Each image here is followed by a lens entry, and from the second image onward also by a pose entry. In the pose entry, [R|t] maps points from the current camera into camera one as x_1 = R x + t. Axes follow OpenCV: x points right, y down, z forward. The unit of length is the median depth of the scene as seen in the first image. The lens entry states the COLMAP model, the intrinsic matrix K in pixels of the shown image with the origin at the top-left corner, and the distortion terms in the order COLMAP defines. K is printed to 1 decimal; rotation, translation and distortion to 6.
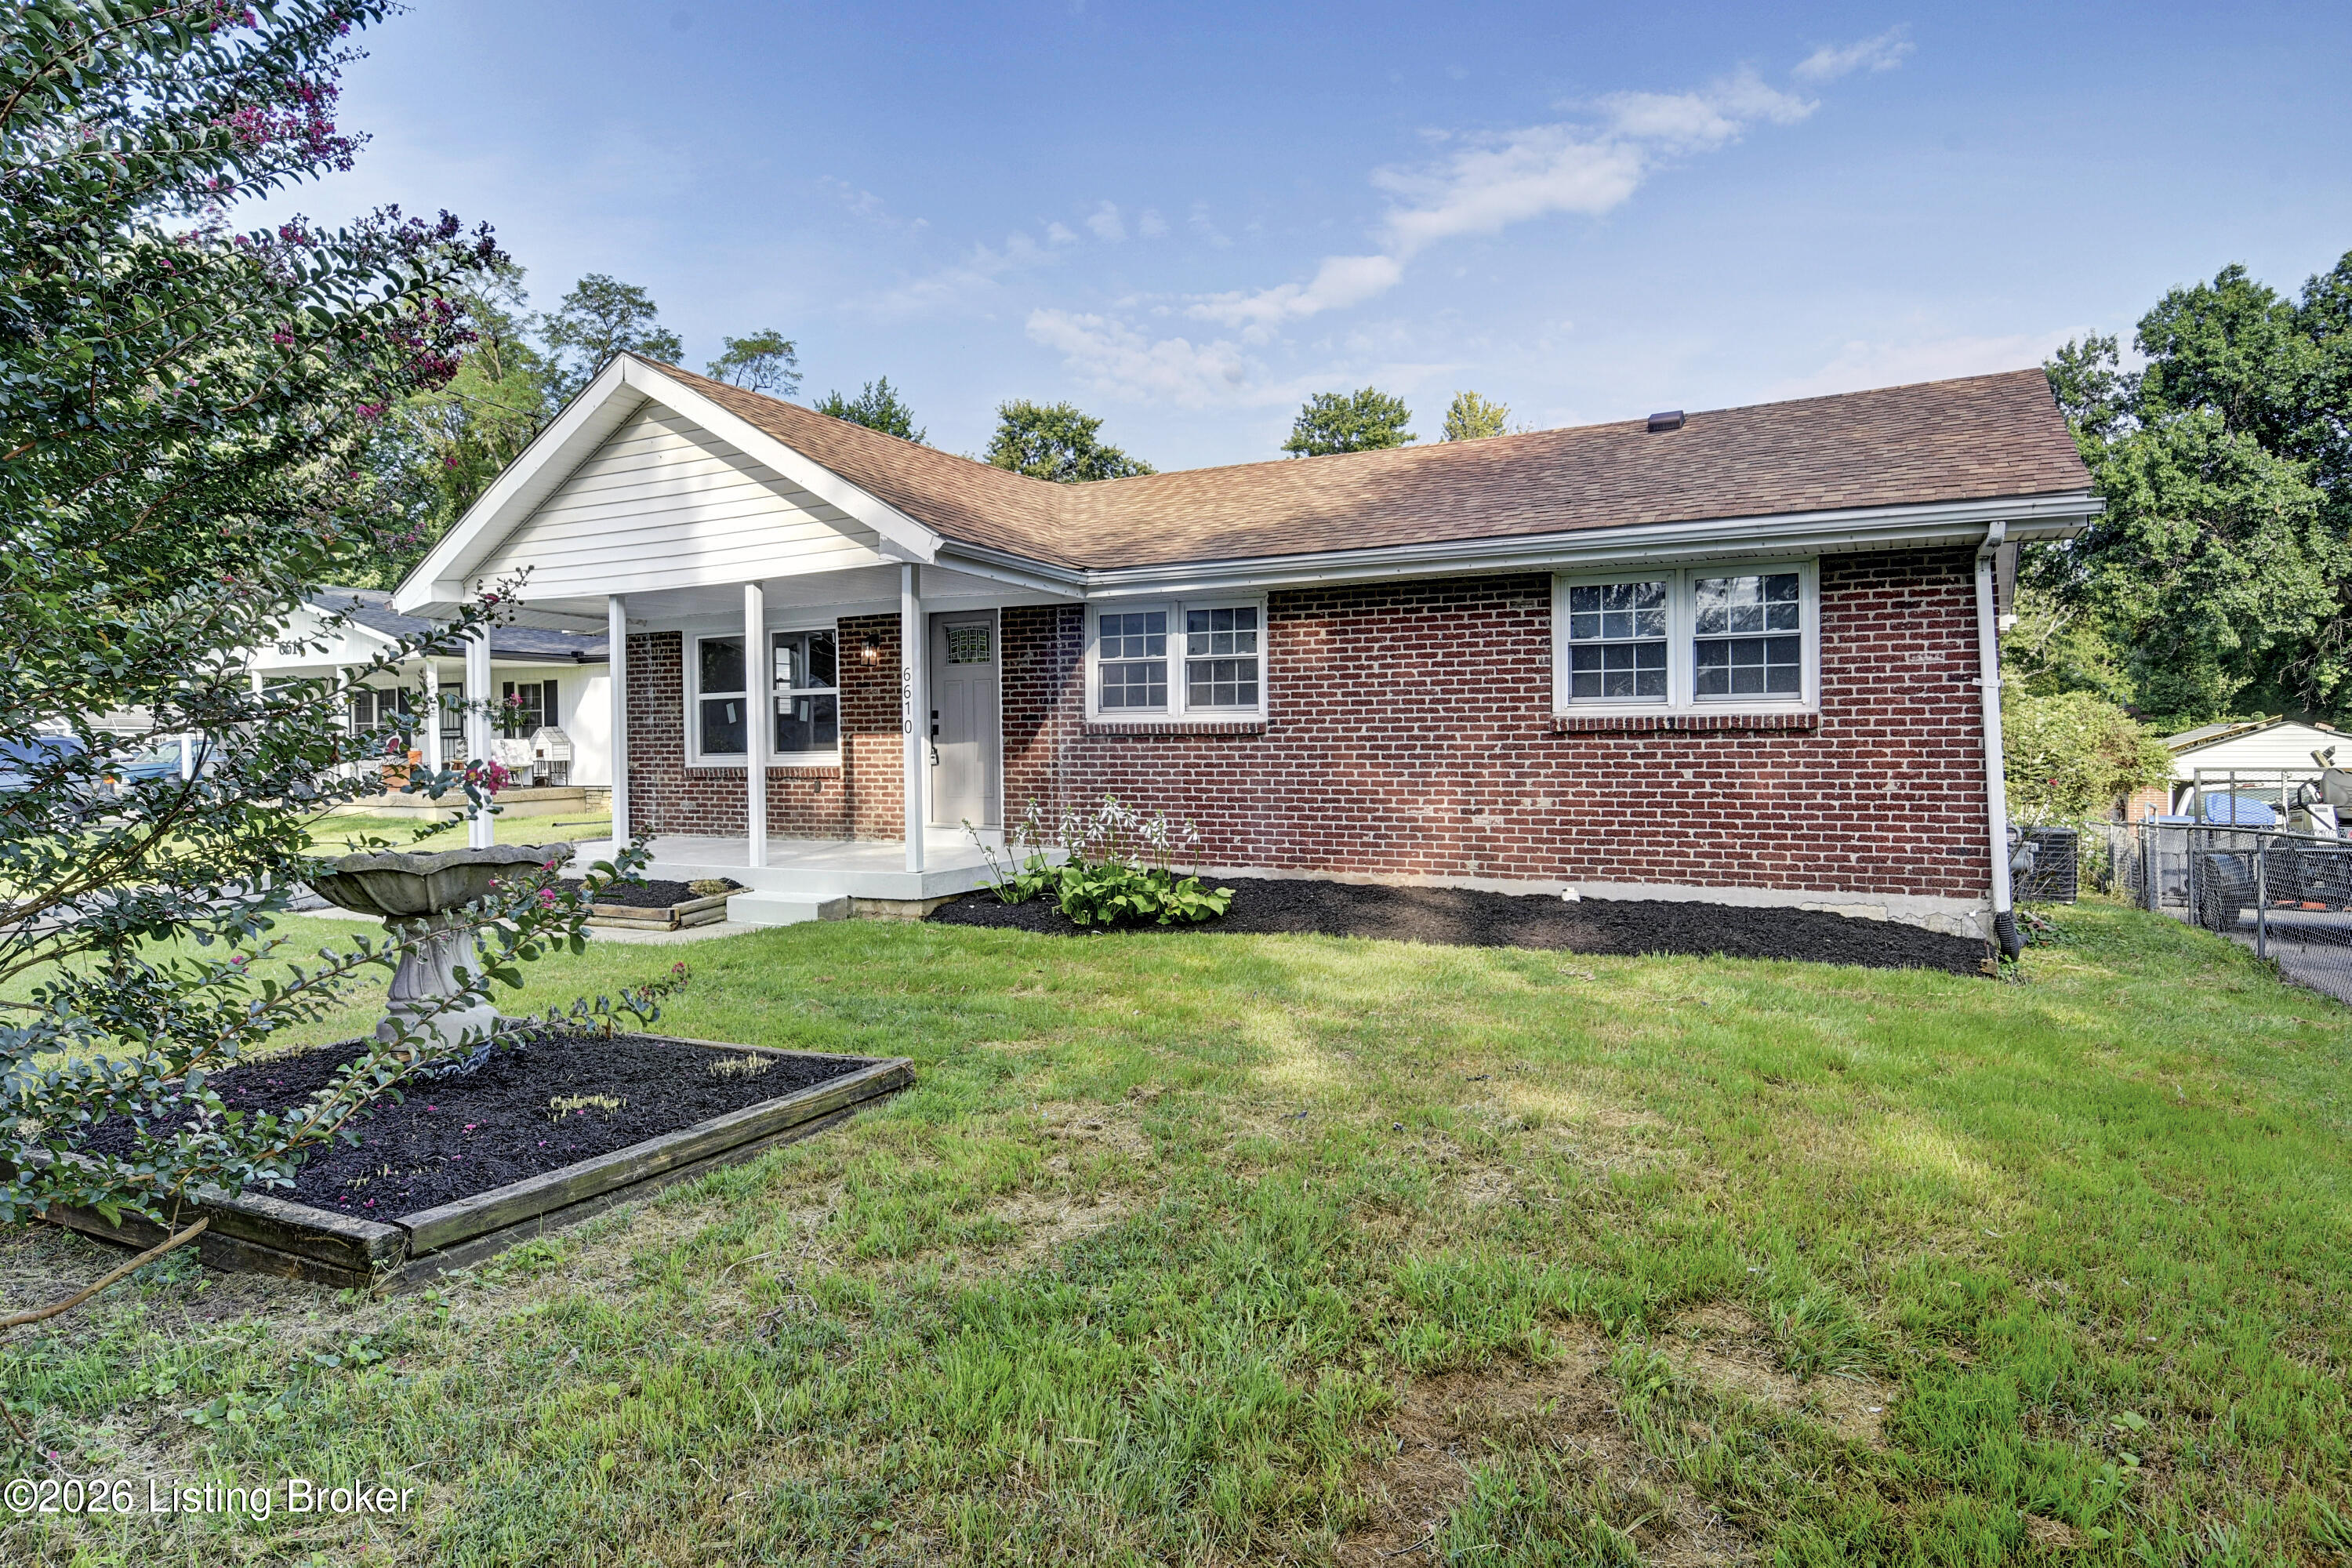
lens RADIAL K [[1411.5, 0, 1183.2], [0, 1411.5, 780.8], [0, 0, 1]] dist [0.006448, 0.000754]
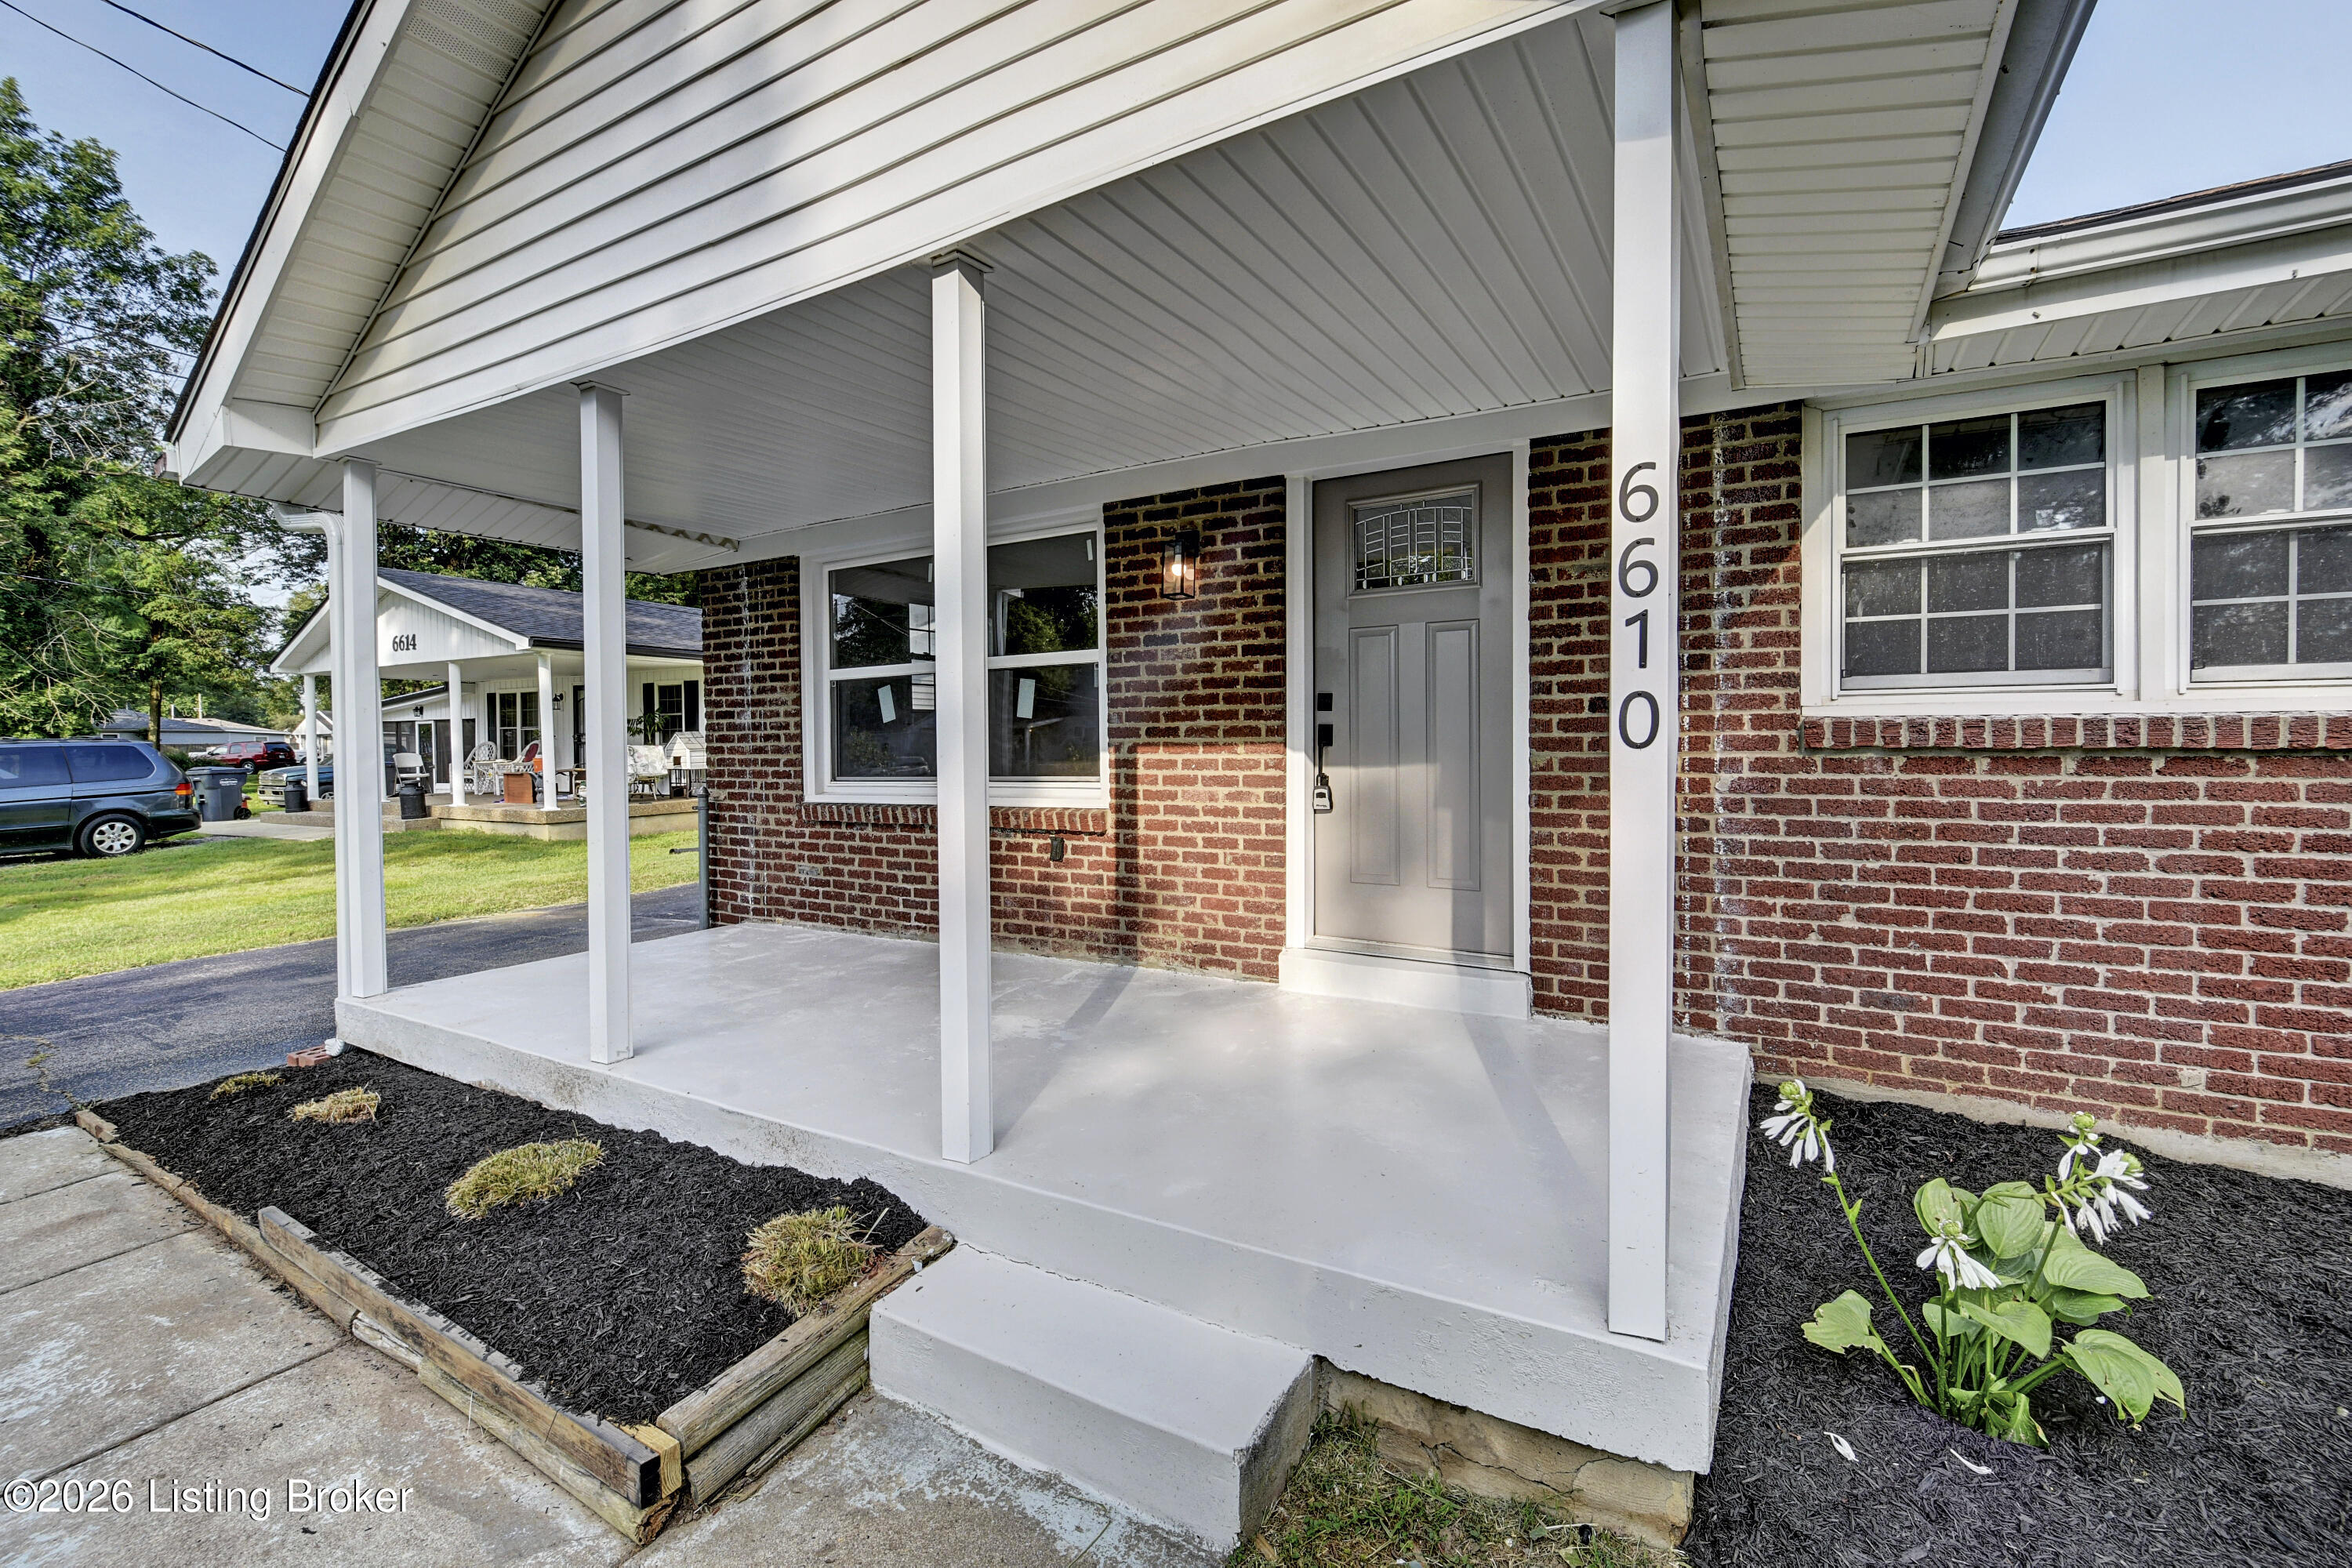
lens RADIAL K [[1050.3, 0, 1177.2], [0, 1050.3, 769.2], [0, 0, 1]] dist [-0.000722, -0.001718]
pose [[0.999219, 0.003323, -0.039382, -0.239605], [-0.003511, 0.999983, -0.004692, -0.026488], [0.039366, 0.004827, 0.999213, 0.748347]]
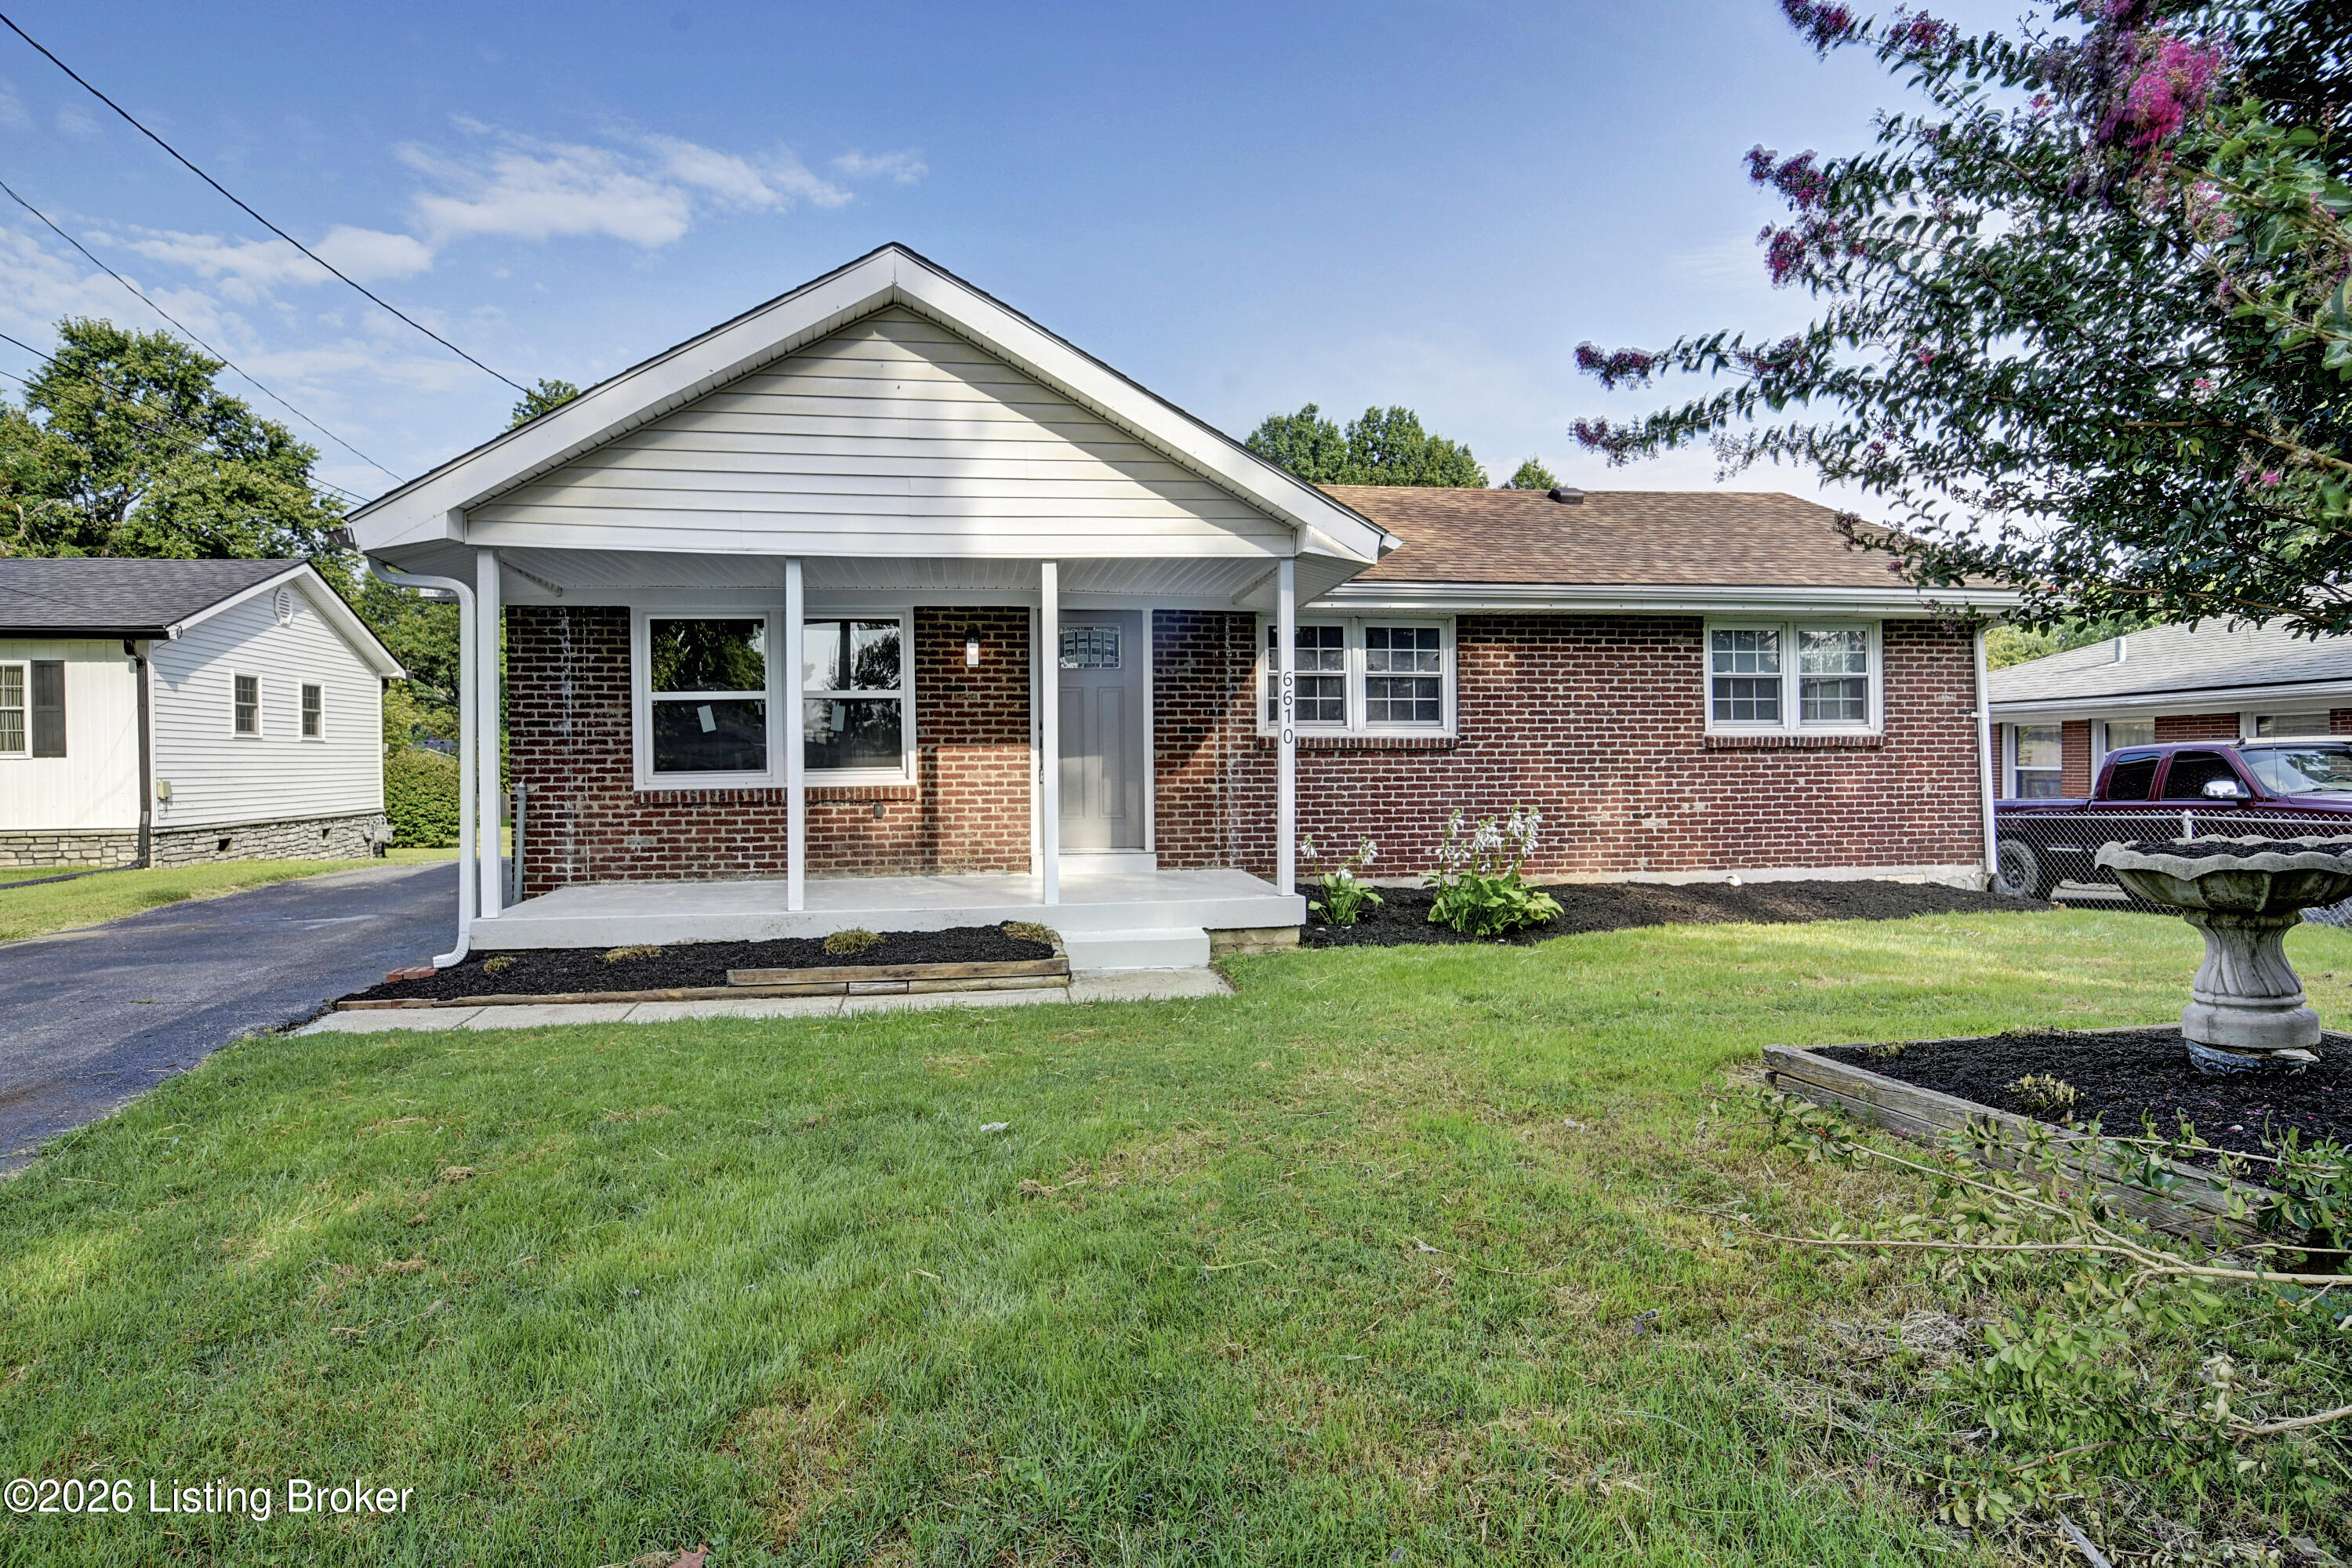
lens RADIAL K [[1411.5, 0, 1183.2], [0, 1411.5, 780.8], [0, 0, 1]] dist [0.006448, 0.000754]
pose [[0.771252, -0.004694, 0.636513, -0.758805], [0.019849, 0.999664, -0.016678, 0.004369], [-0.636221, 0.025497, 0.771086, 0.308436]]
